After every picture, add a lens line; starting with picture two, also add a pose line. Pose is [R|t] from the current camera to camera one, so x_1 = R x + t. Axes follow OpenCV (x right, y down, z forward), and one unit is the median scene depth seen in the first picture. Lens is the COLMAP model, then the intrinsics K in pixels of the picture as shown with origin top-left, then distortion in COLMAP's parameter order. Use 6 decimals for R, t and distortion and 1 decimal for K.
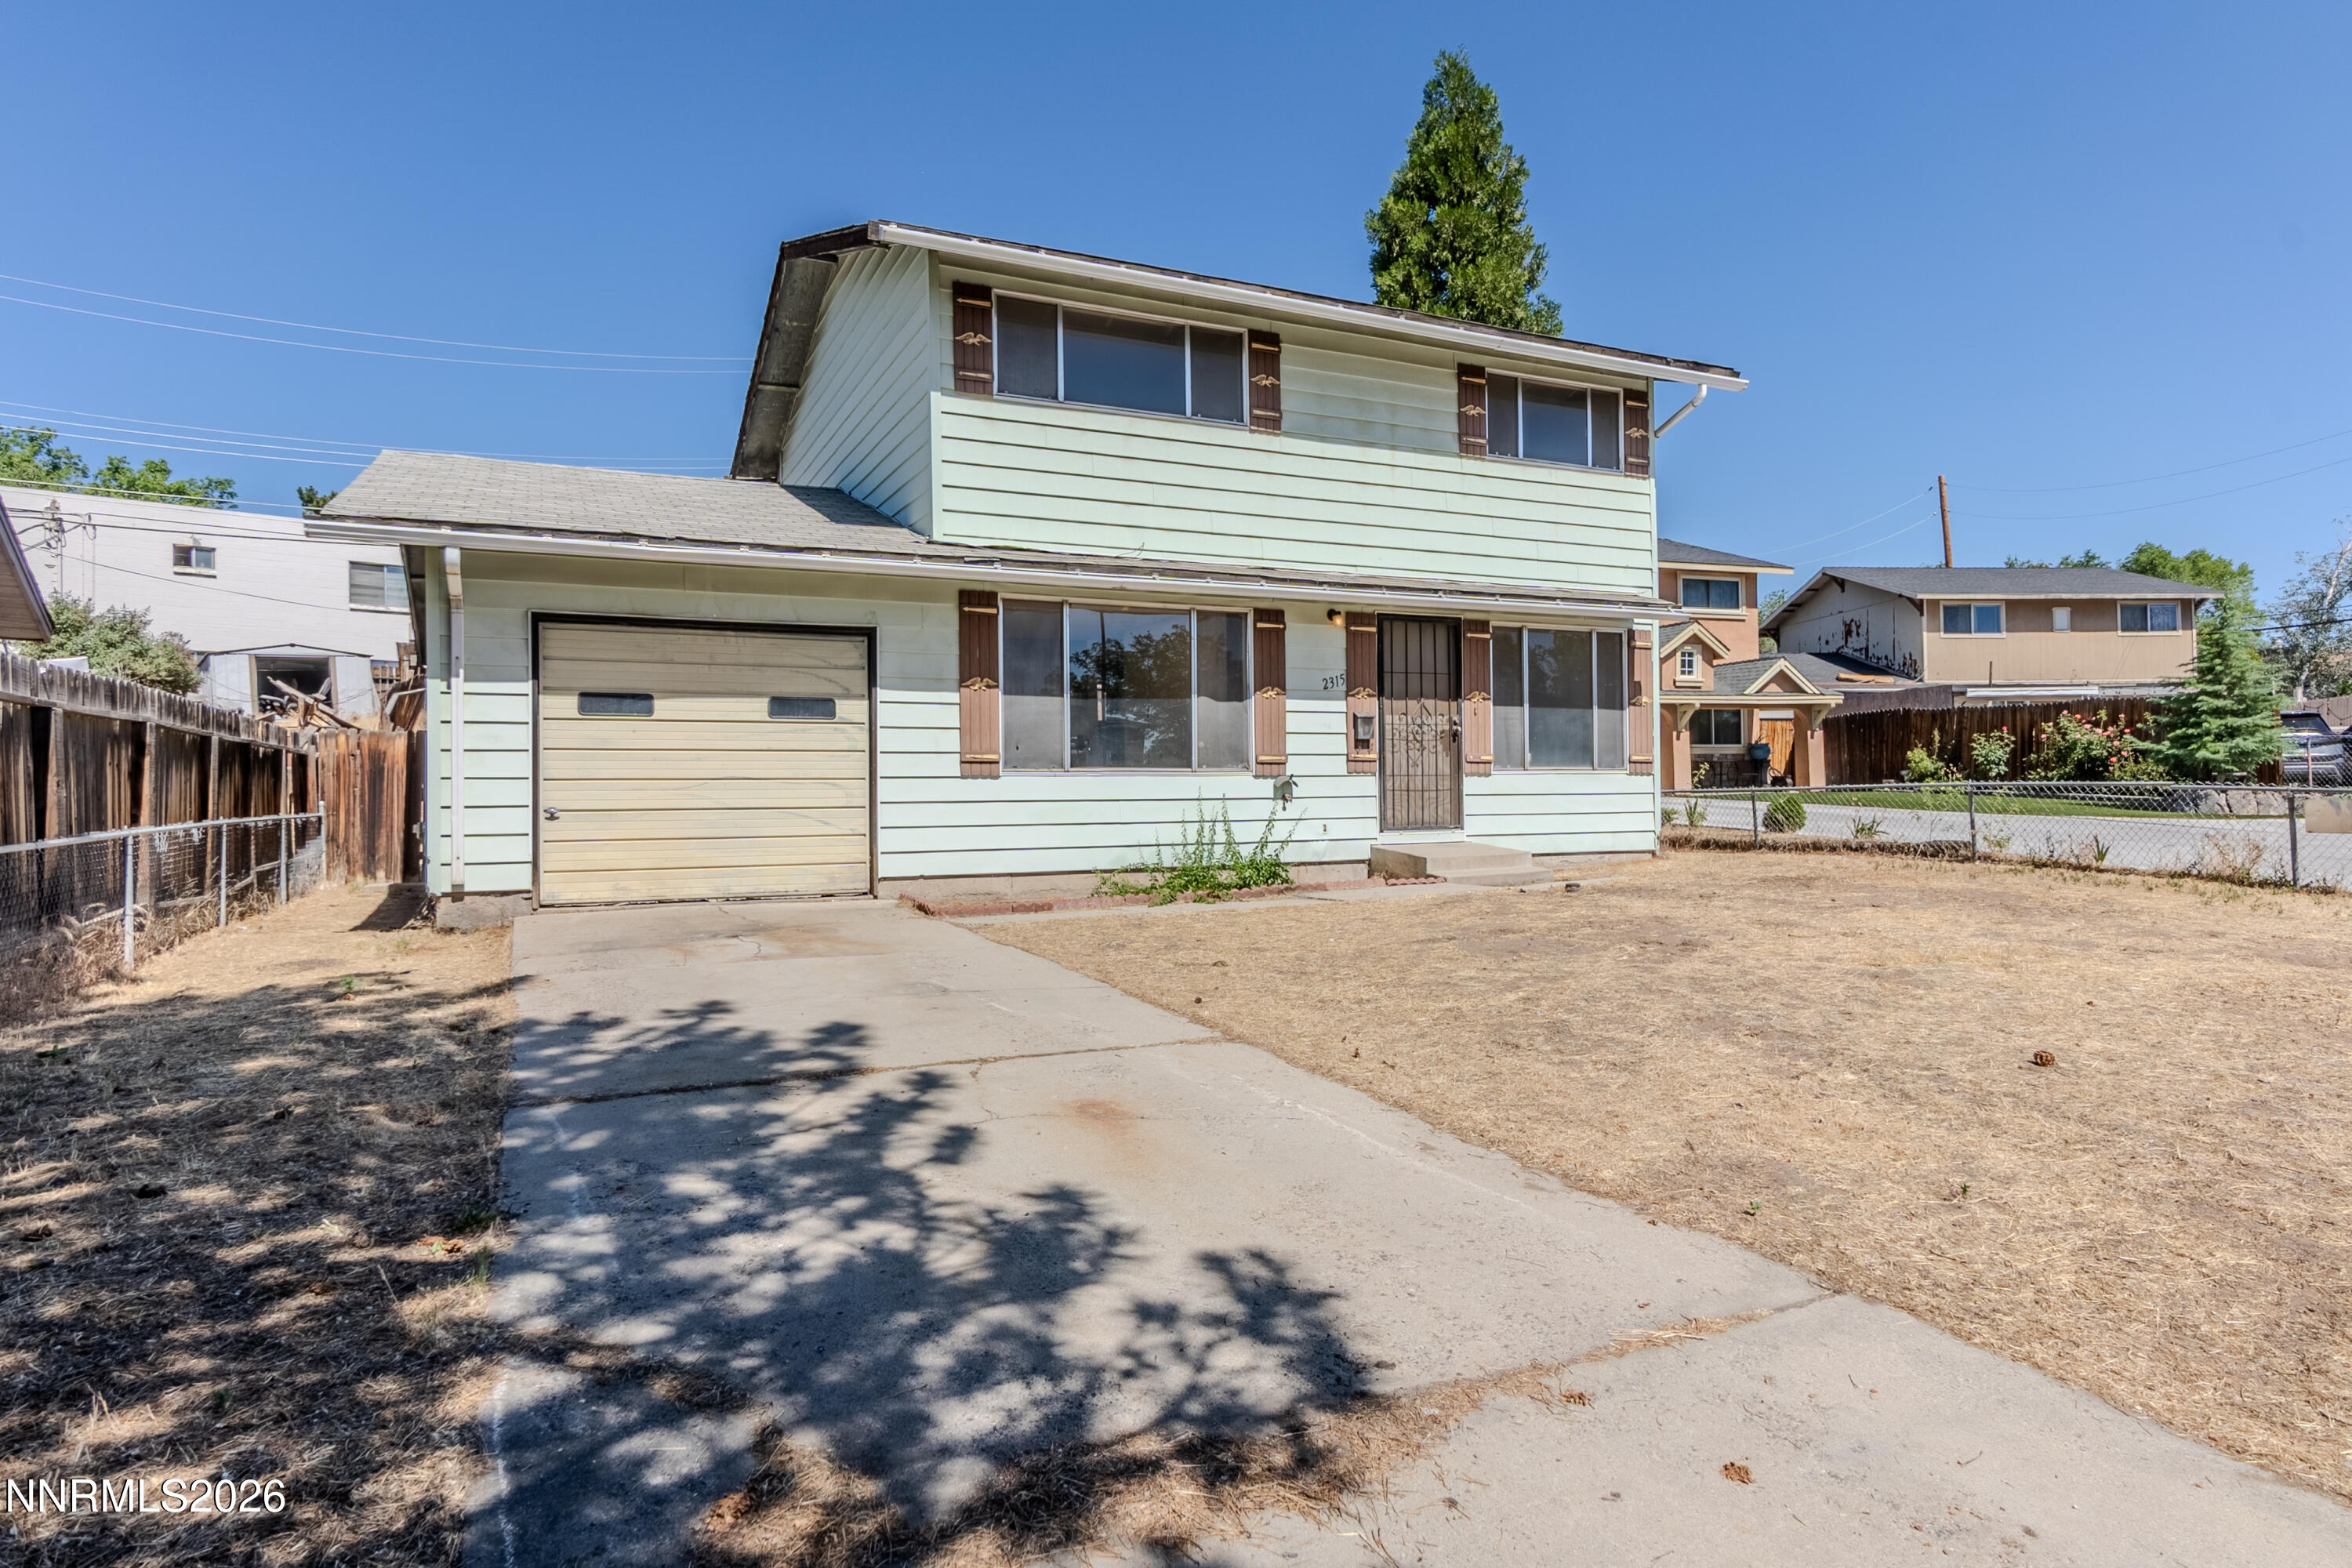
lens RADIAL K [[1285.4, 0, 1173.2], [0, 1285.4, 783.2], [0, 0, 1]] dist [0.005984, 0.000972]
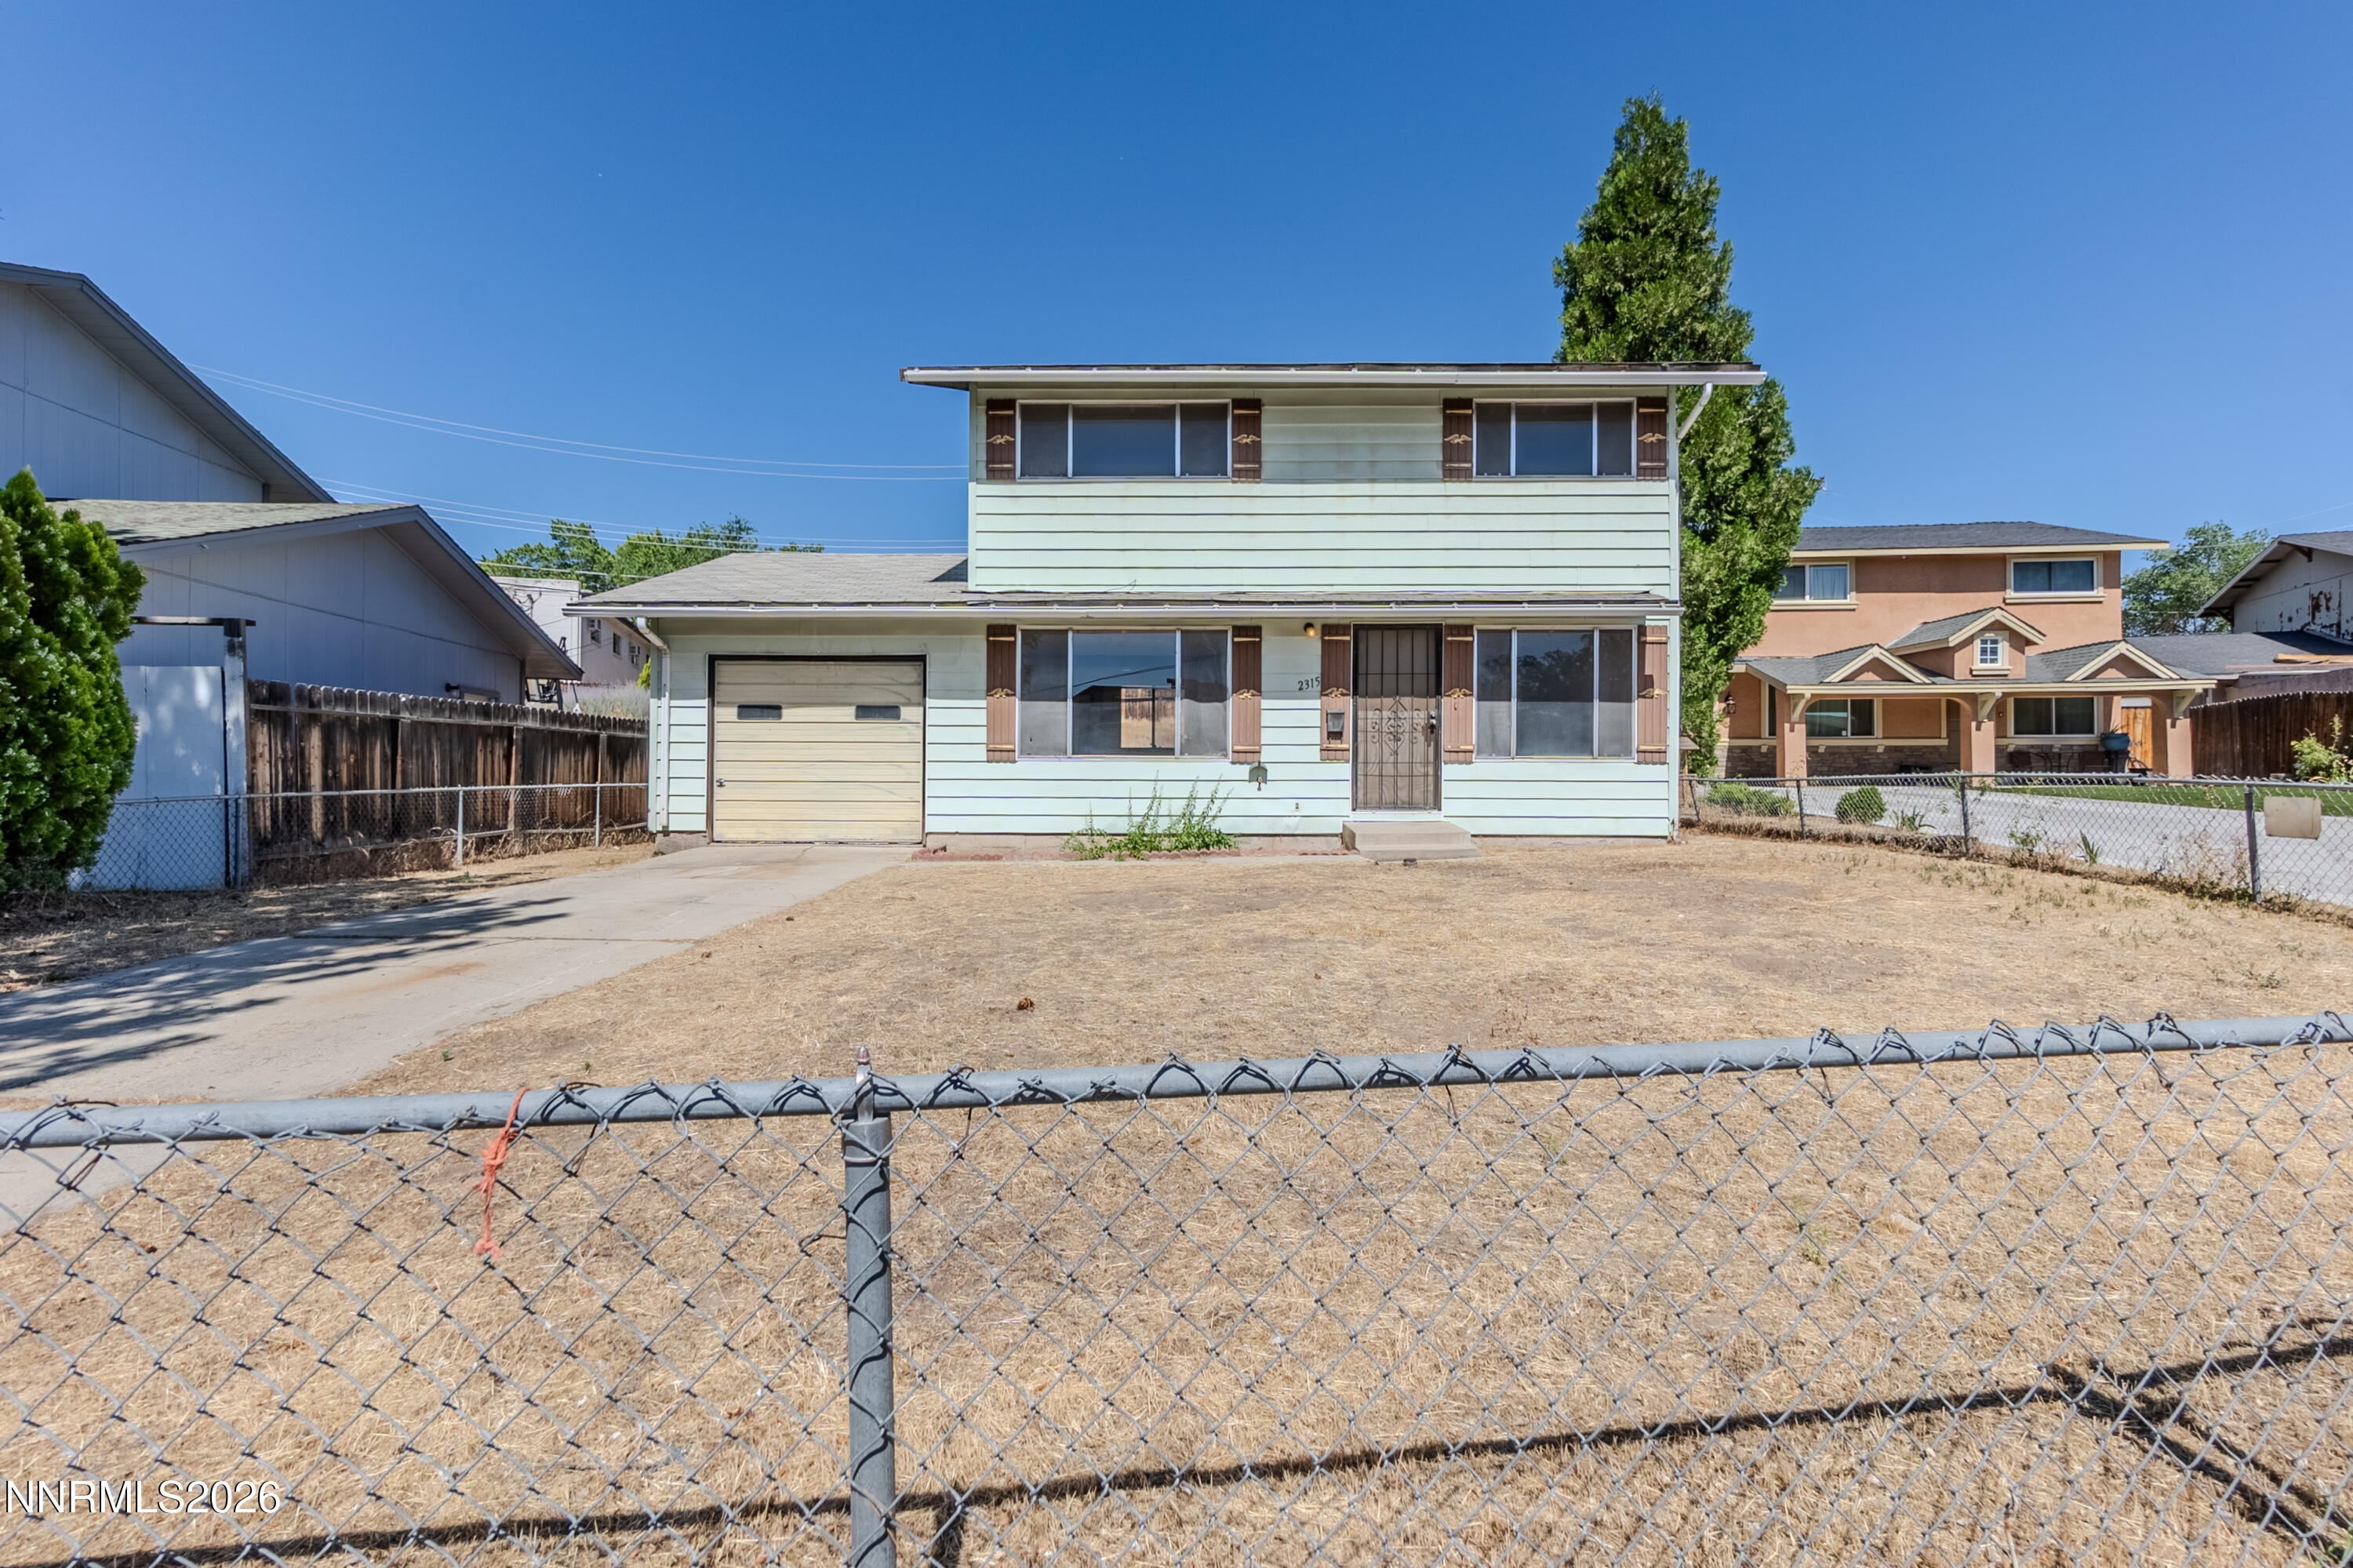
lens RADIAL K [[1033.8, 0, 1170.6], [0, 1033.8, 778.7], [0, 0, 1]] dist [-0.001819, -0.000604]
pose [[0.901987, 0.012456, -0.431583, 0.420797], [-0.008826, 0.999907, 0.010412, 0.000391], [0.431673, -0.005582, 0.902013, 0.077644]]
